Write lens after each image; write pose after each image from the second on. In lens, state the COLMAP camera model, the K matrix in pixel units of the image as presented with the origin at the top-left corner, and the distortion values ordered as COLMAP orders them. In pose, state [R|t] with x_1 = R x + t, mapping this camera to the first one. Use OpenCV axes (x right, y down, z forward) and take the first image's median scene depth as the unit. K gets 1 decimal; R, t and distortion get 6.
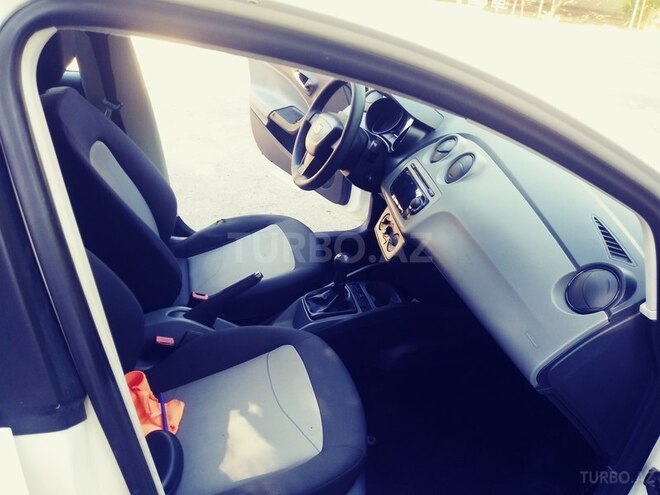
lens RADIAL K [[531.5, 0, 328.1], [0, 531.5, 246.7], [0, 0, 1]] dist [0.063366, -0.102029]
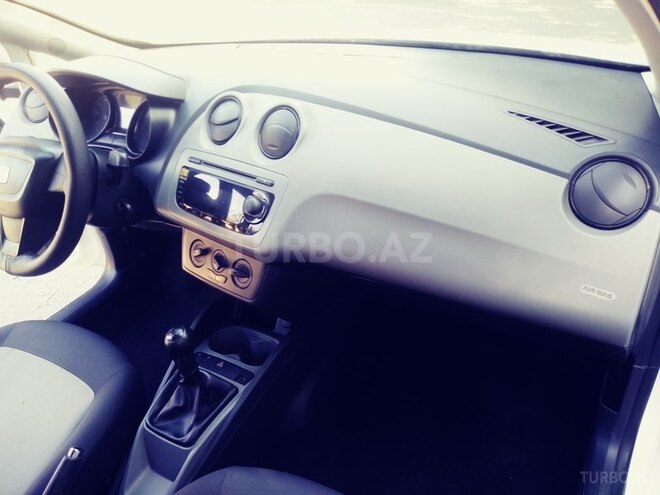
lens RADIAL K [[531.5, 0, 328.1], [0, 531.5, 246.7], [0, 0, 1]] dist [0.063366, -0.102029]
pose [[0.701339, -0.502061, 0.506022, -0.116097], [0.470820, 0.859263, 0.199987, -0.113484], [-0.535212, 0.097986, 0.839015, 0.360673]]
